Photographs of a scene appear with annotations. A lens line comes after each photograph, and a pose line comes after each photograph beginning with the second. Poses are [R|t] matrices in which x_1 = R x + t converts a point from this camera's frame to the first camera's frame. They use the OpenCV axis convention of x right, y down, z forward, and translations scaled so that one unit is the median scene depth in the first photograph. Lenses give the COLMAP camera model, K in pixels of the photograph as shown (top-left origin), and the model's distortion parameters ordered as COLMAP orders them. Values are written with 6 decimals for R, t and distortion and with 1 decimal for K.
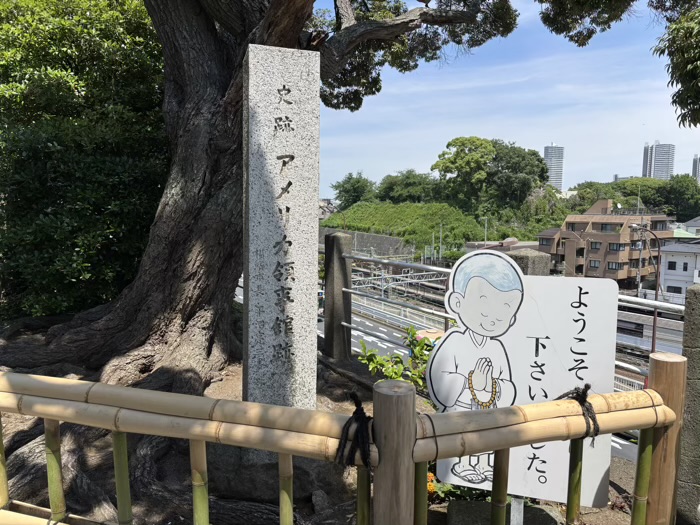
lens RADIAL K [[522.2, 0, 351.6], [0, 522.2, 256.7], [0, 0, 1]] dist [0.050175, -0.058795]
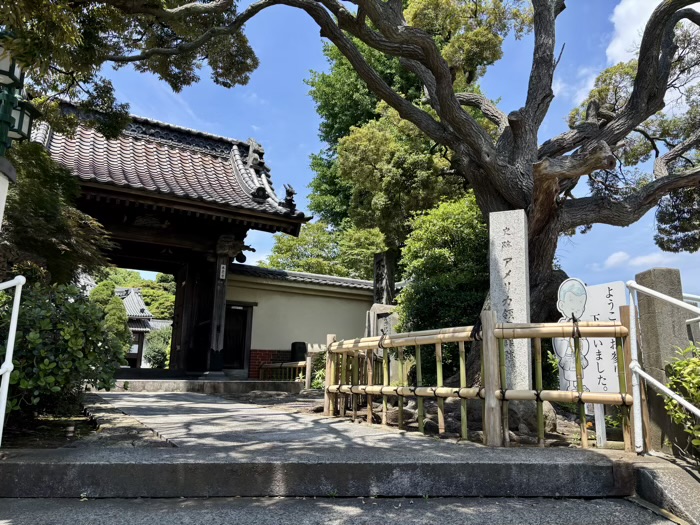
lens RADIAL K [[522.2, 0, 357.1], [0, 522.2, 265.4], [0, 0, 1]] dist [0.050175, -0.058795]
pose [[0.743242, -0.138227, -0.654587, 0.404825], [-0.079688, 0.953167, -0.291758, 0.250606], [0.664260, 0.269009, 0.697419, -0.431332]]
